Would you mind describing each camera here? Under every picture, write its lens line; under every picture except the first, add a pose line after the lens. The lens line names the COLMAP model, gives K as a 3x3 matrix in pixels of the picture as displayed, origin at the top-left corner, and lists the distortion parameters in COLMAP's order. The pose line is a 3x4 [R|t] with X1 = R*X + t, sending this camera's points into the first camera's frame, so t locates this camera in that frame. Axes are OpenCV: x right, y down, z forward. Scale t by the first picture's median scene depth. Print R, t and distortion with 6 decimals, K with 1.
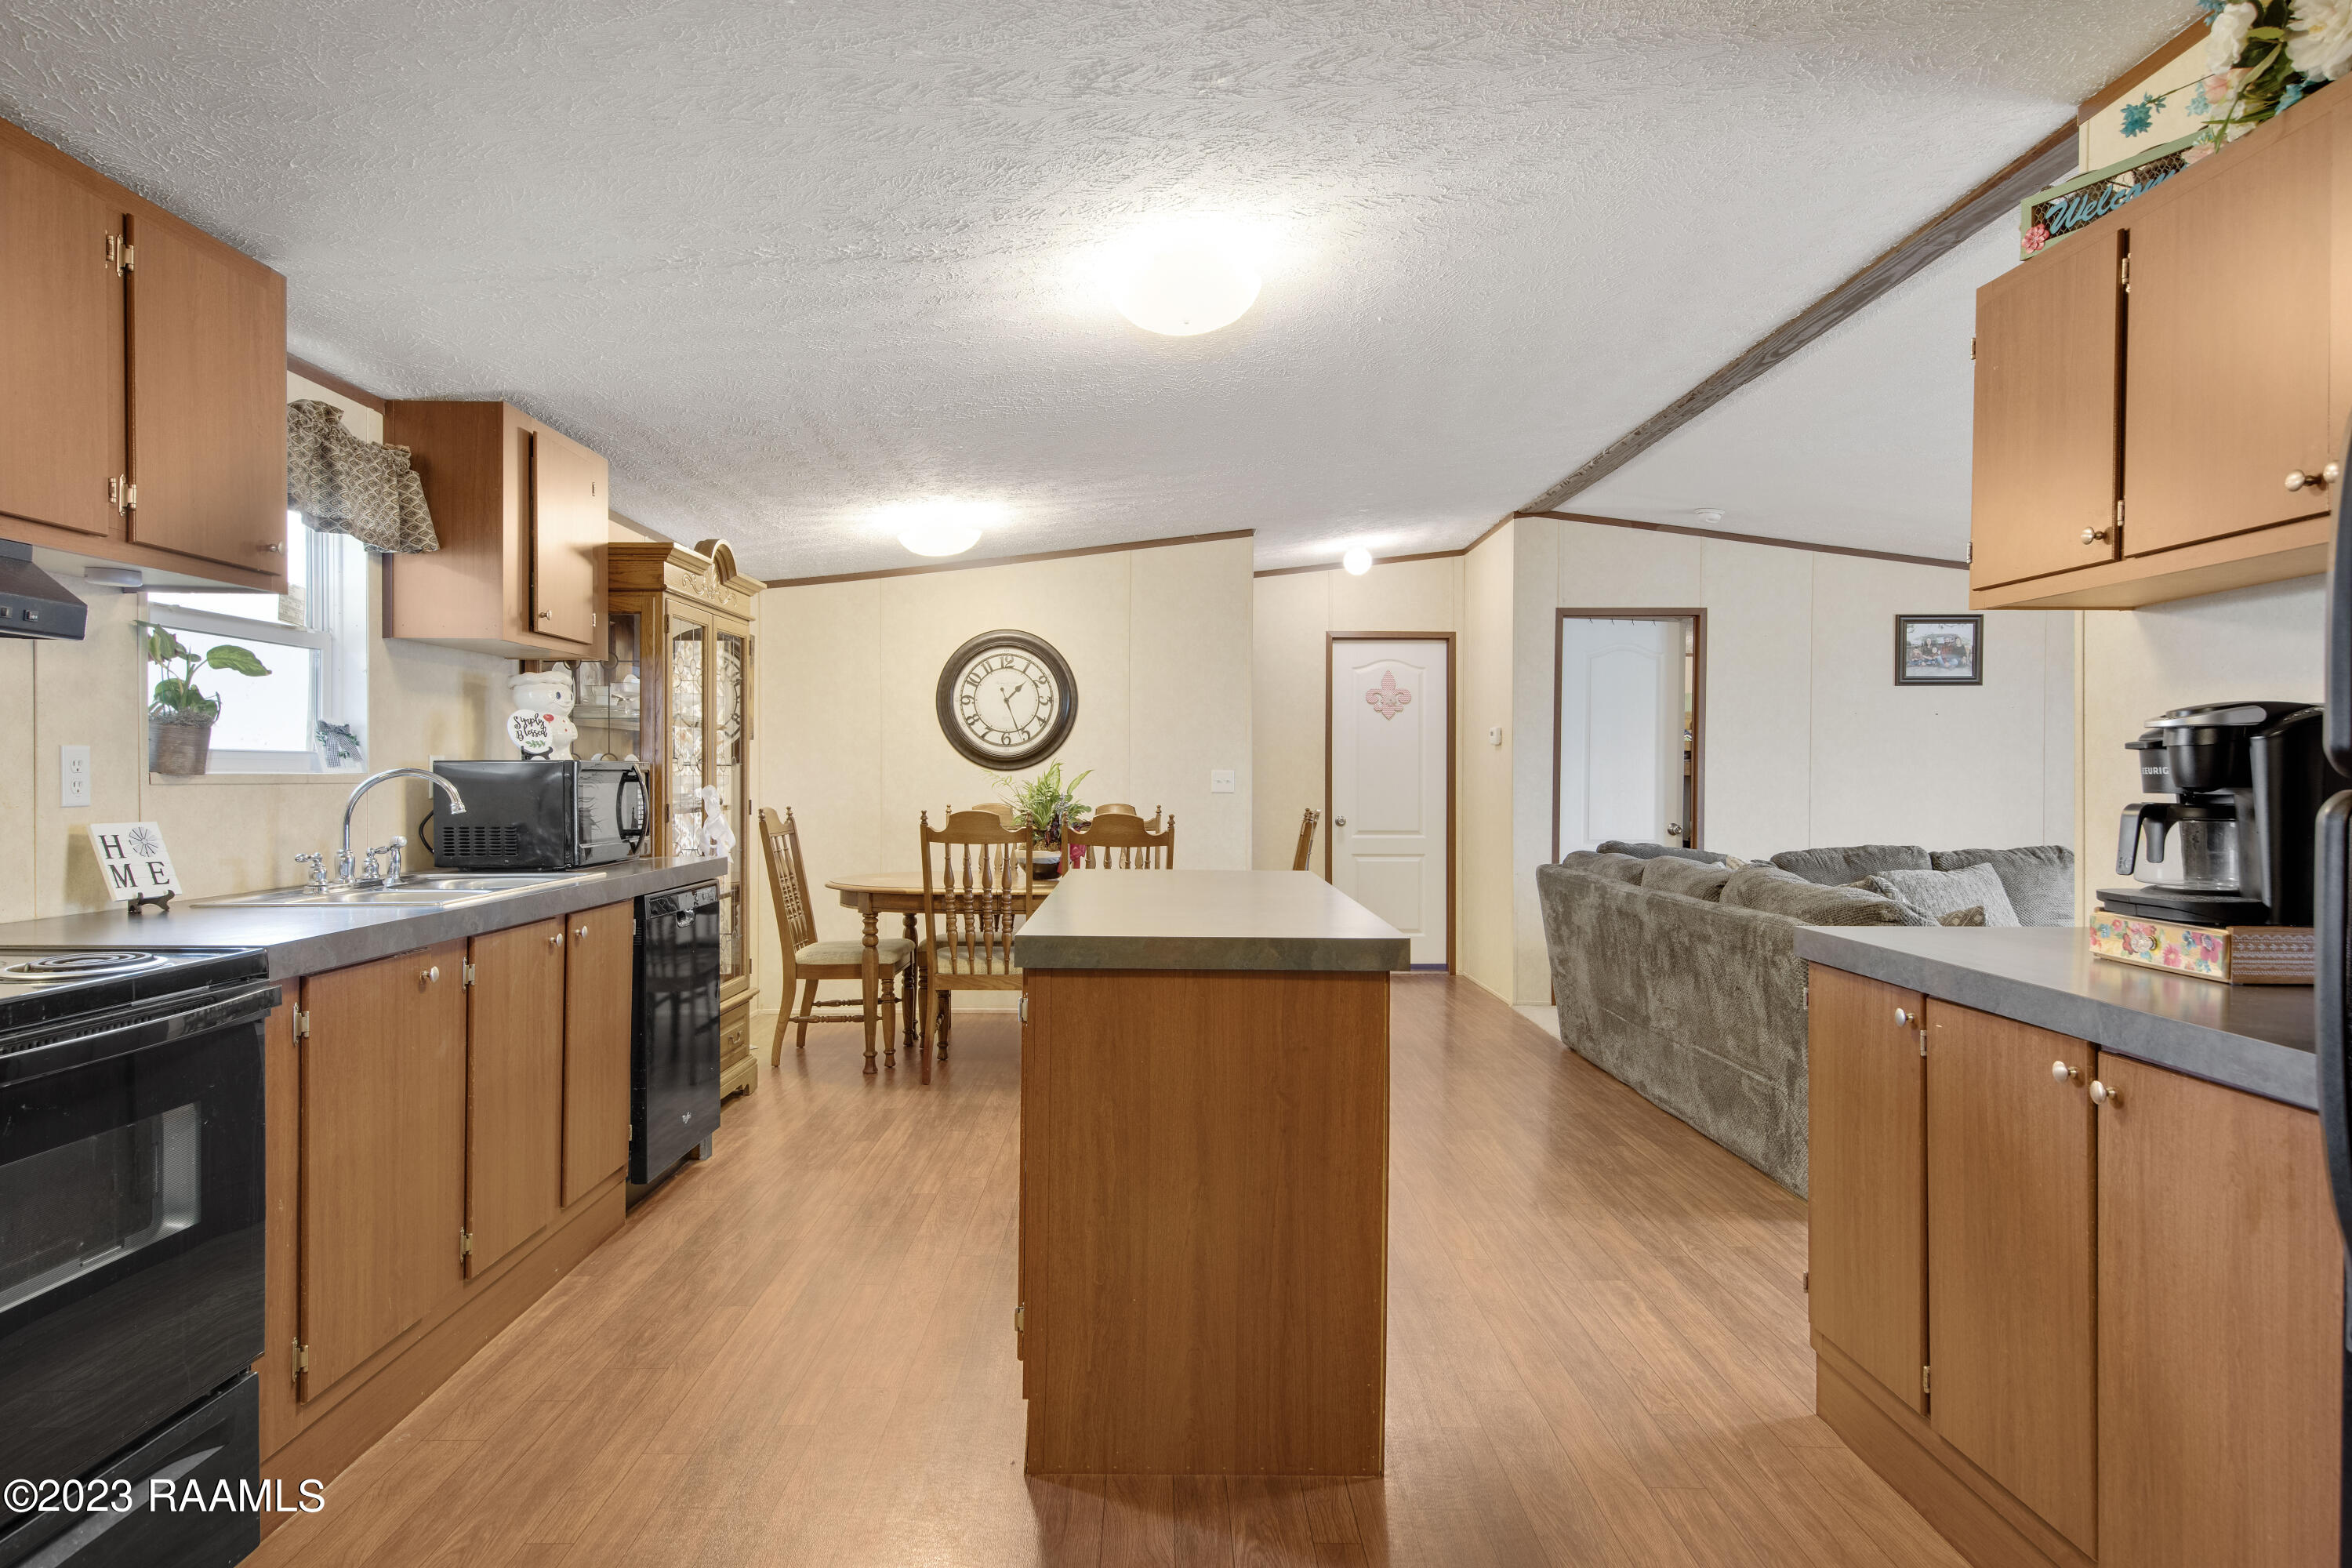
lens RADIAL K [[1380.1, 0, 1195.3], [0, 1380.1, 781.4], [0, 0, 1]] dist [0.008308, -0.002134]
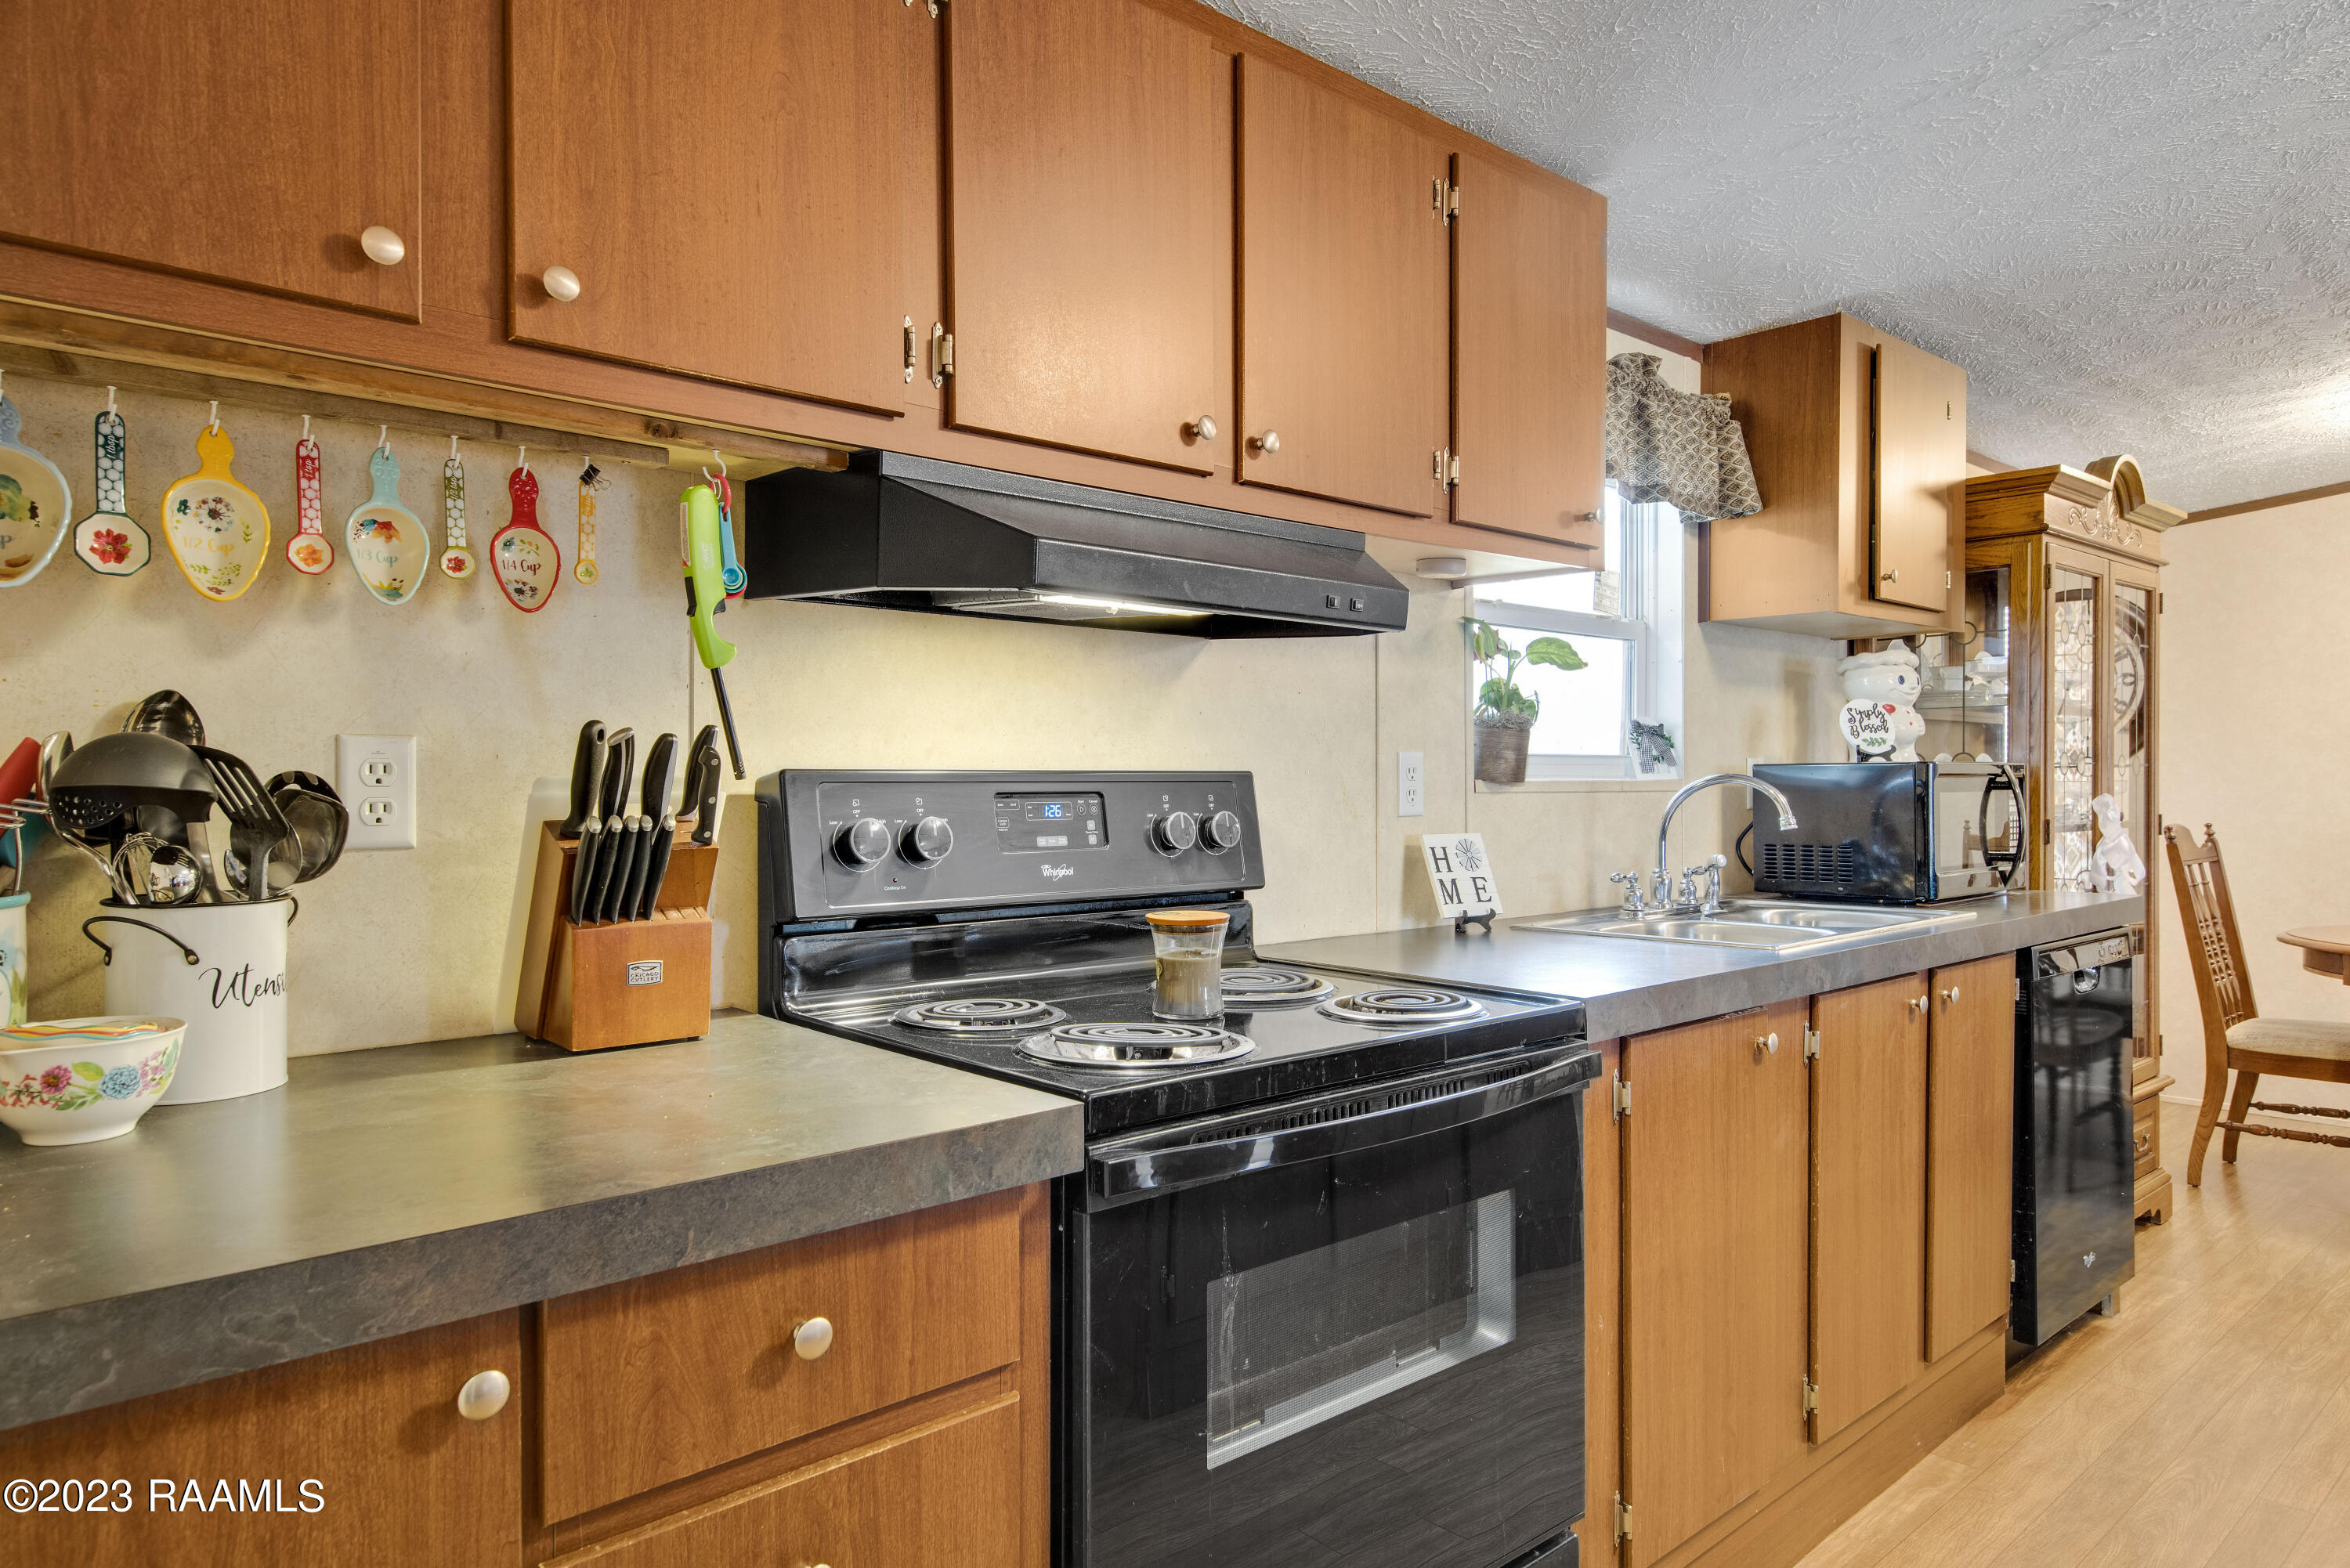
lens RADIAL K [[1447.7, 0, 1184.1], [0, 1447.7, 786.6], [0, 0, 1]] dist [0.032834, -0.009600]
pose [[0.655207, 0.002260, -0.755446, -0.096384], [-0.001317, 0.999997, 0.001849, -0.002248], [0.755448, -0.000216, 0.655208, 0.140696]]
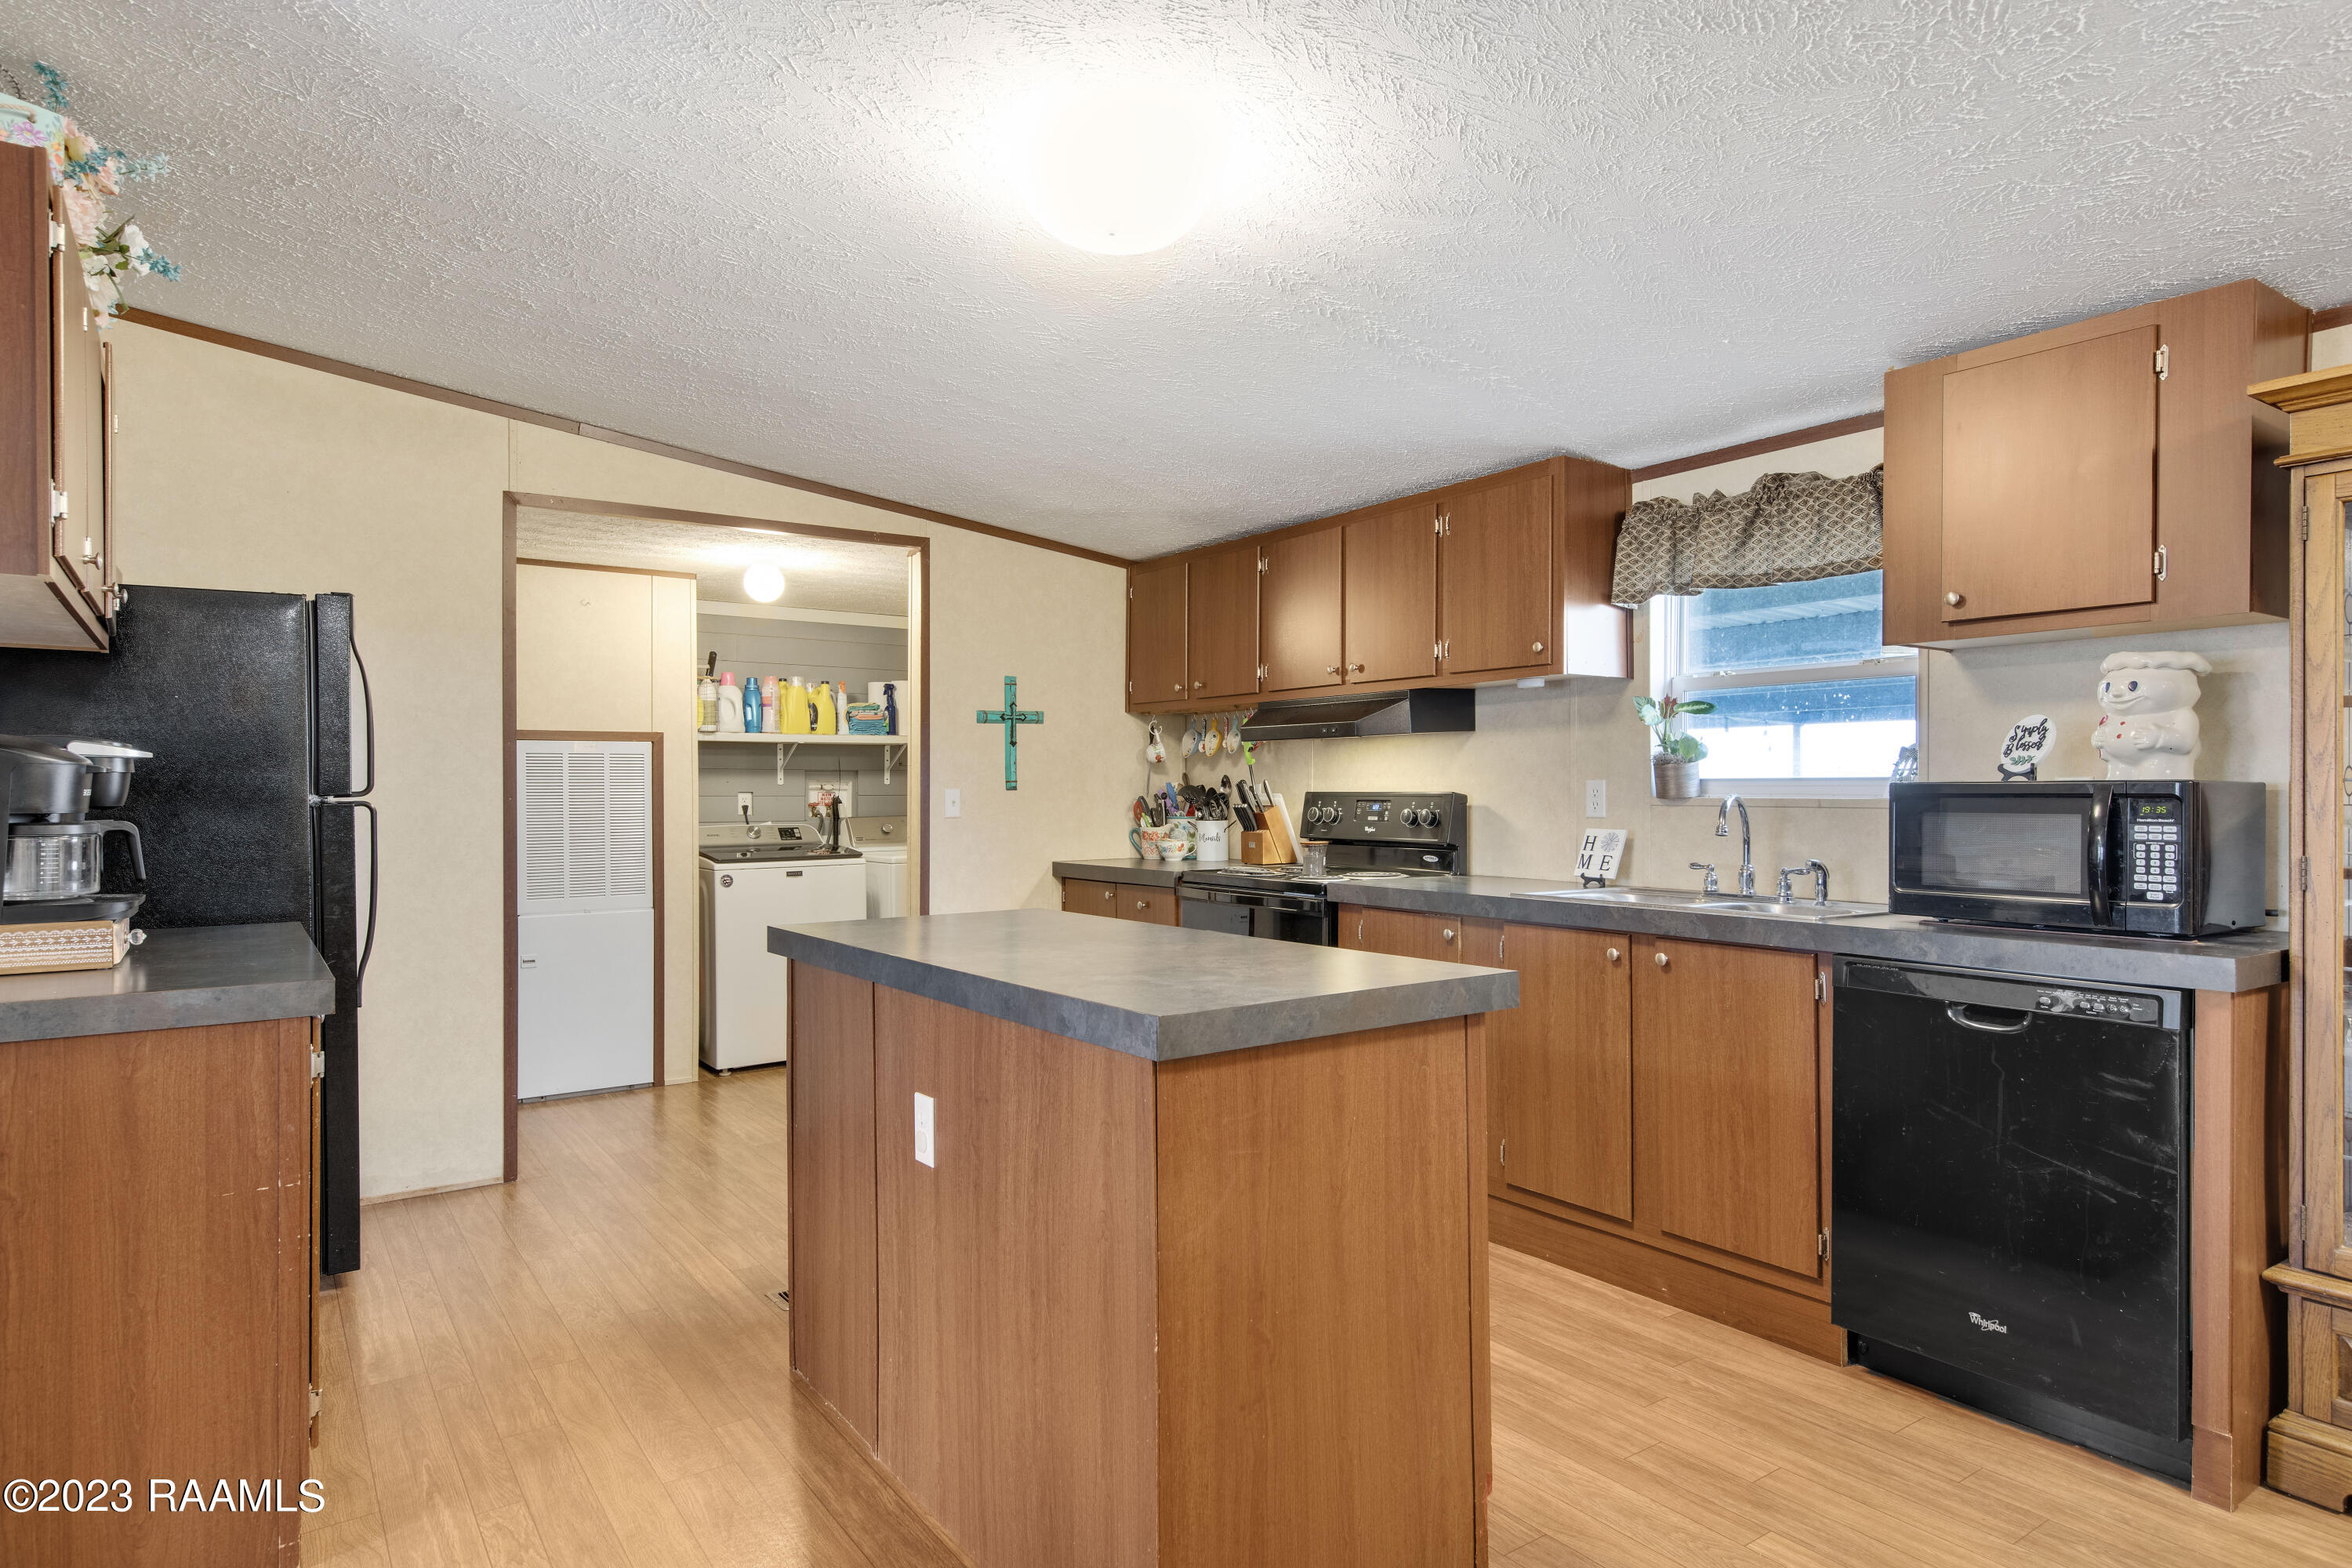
lens RADIAL K [[1336.4, 0, 1175.0], [0, 1336.4, 794.2], [0, 0, 1]] dist [0.021221, -0.004754]
pose [[-0.834082, -0.002569, -0.551634, 0.295444], [-0.005992, 0.999972, 0.004402, -0.008522], [0.551608, 0.006977, -0.834075, 1.260158]]
